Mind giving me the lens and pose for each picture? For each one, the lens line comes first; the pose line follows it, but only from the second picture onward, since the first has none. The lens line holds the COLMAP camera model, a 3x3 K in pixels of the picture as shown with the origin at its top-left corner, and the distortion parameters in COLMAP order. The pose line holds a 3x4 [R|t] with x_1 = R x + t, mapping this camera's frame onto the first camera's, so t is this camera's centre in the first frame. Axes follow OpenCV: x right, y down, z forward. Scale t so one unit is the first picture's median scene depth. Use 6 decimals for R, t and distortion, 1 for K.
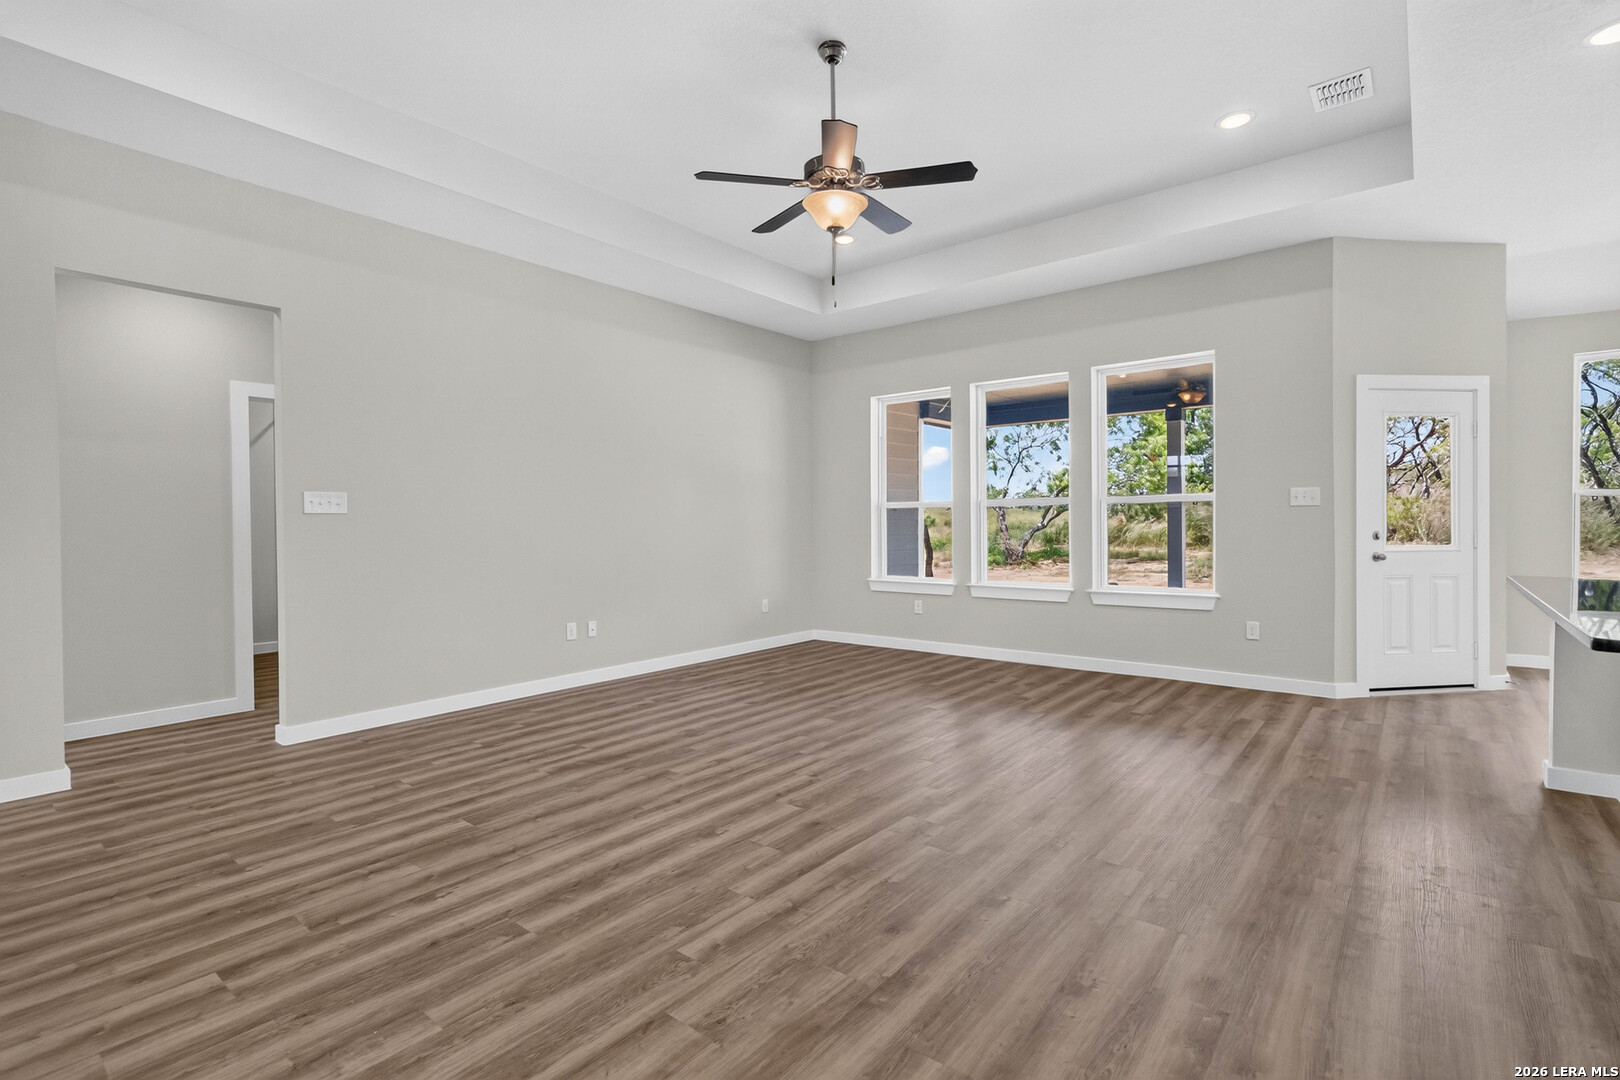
lens RADIAL K [[753.8, 0, 820.8], [0, 753.8, 534.0], [0, 0, 1]] dist [-0.000019, -0.000354]
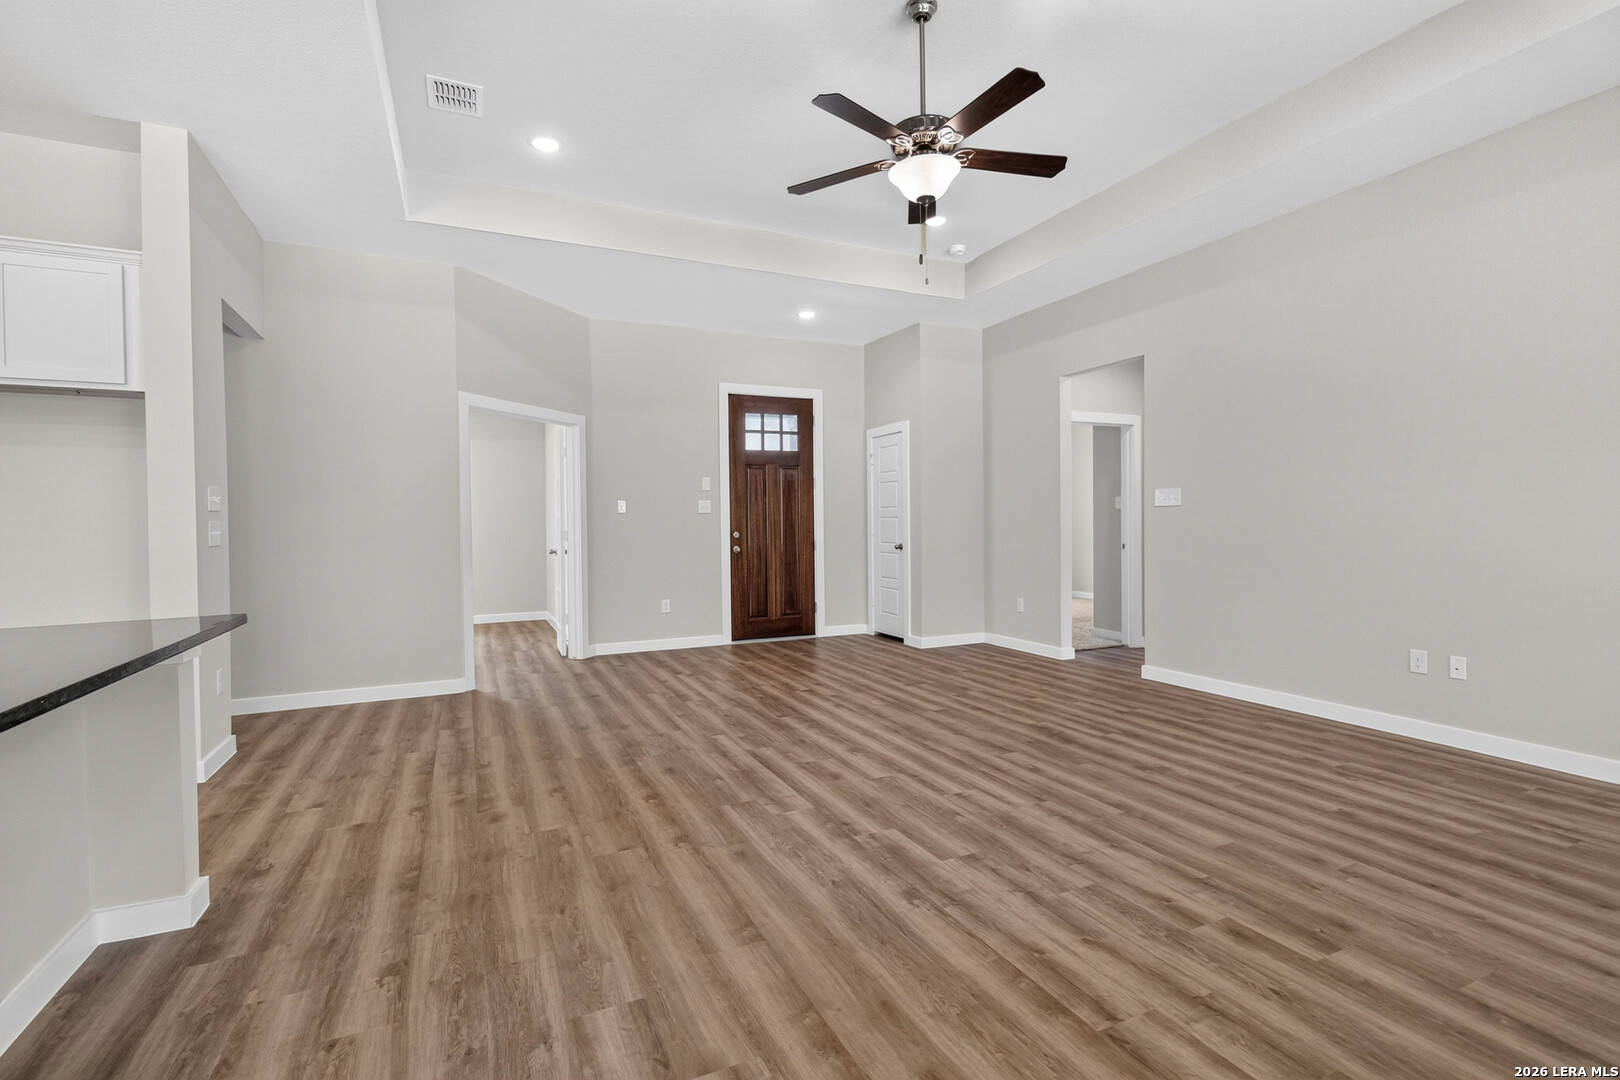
lens RADIAL K [[753.8, 0, 820.8], [0, 753.8, 534.0], [0, 0, 1]] dist [-0.000019, -0.000354]
pose [[-0.437967, 0.028278, -0.898546, 0.949976], [0.003463, 0.999551, 0.029769, -0.025934], [0.898984, 0.009927, -0.437868, 1.349768]]
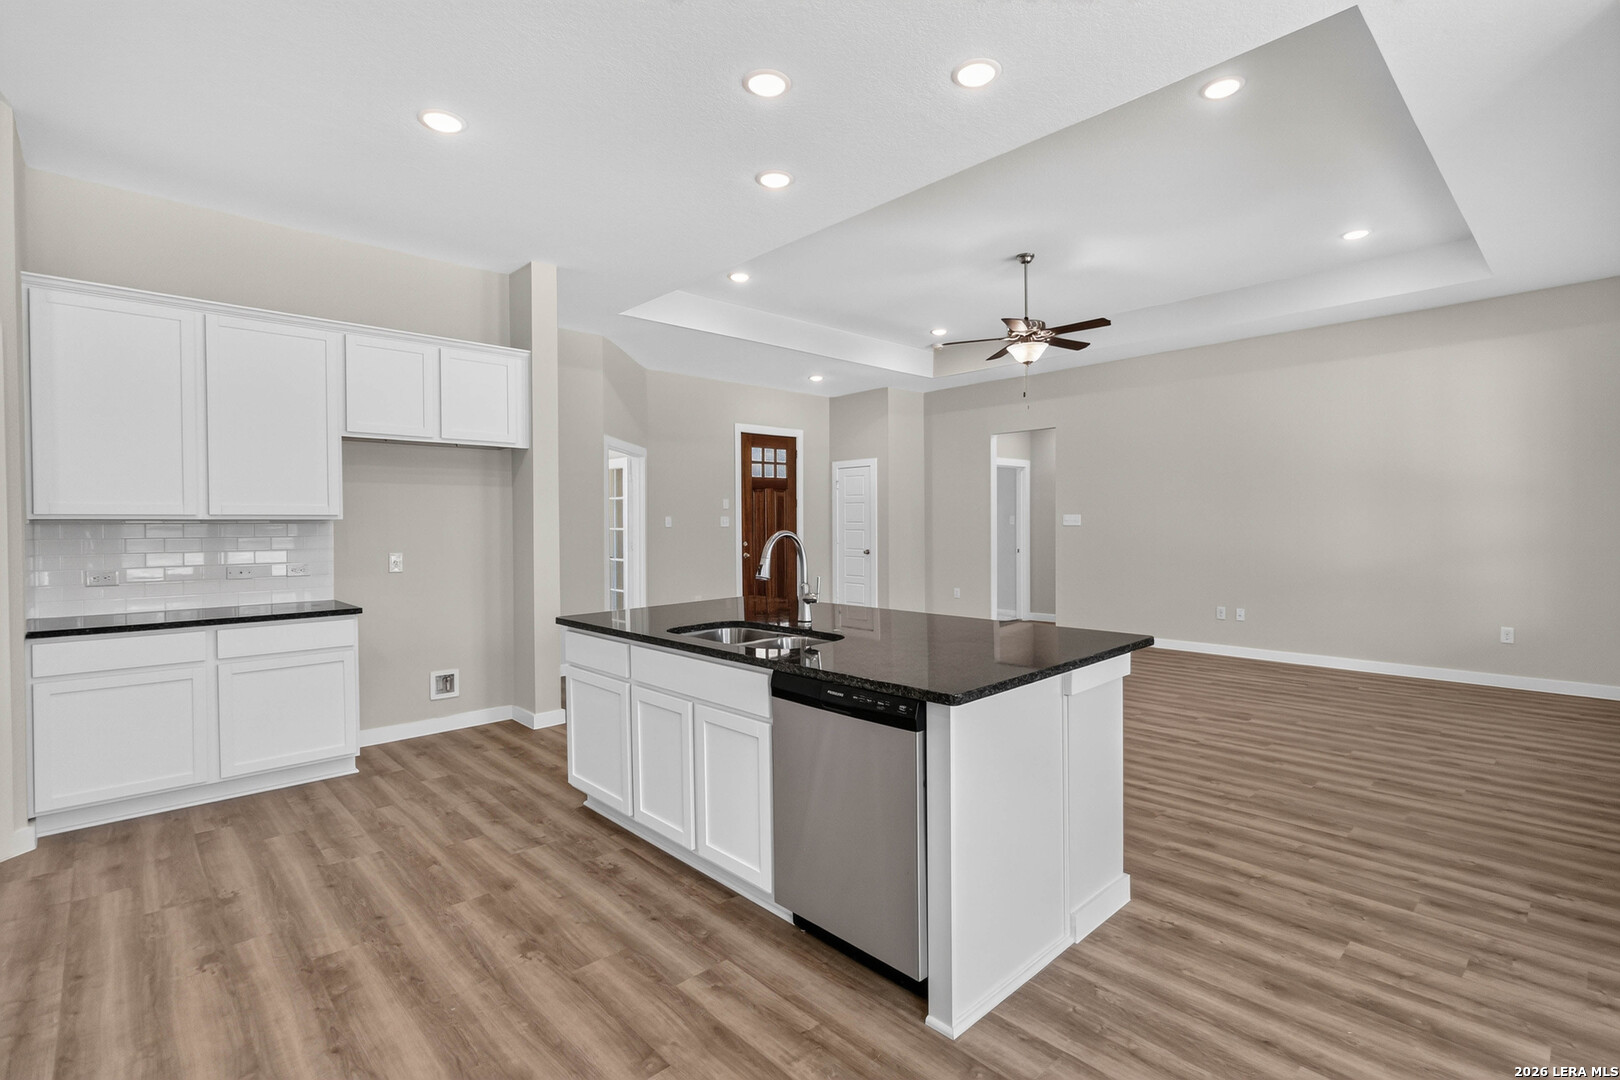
lens RADIAL K [[753.8, 0, 820.8], [0, 753.8, 534.0], [0, 0, 1]] dist [-0.000019, -0.000354]
pose [[-0.138106, 0.026845, -0.990054, 1.822804], [-0.004674, 0.999604, 0.027756, -0.073336], [0.990406, 0.008460, -0.137925, 0.815432]]
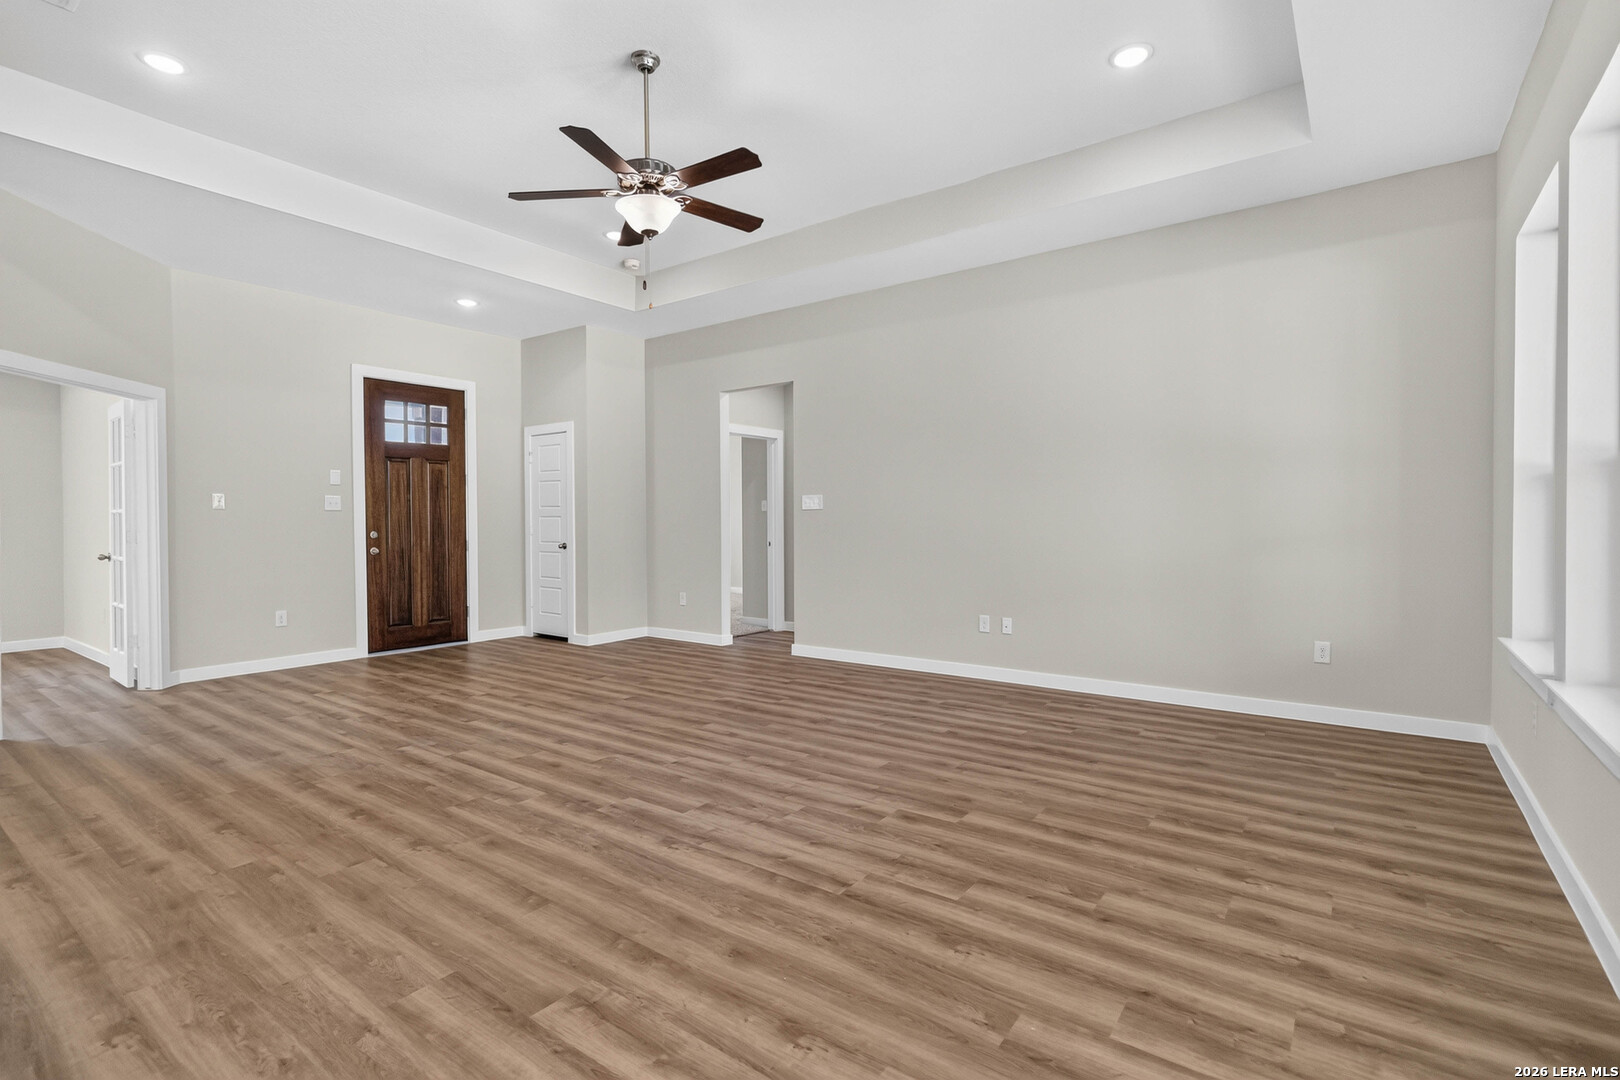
lens RADIAL K [[753.8, 0, 820.8], [0, 753.8, 534.0], [0, 0, 1]] dist [-0.000019, -0.000354]
pose [[0.045002, 0.028254, -0.998587, 1.109986], [-0.008722, 0.999573, 0.027889, -0.026579], [0.998949, 0.007455, 0.045229, 1.244208]]
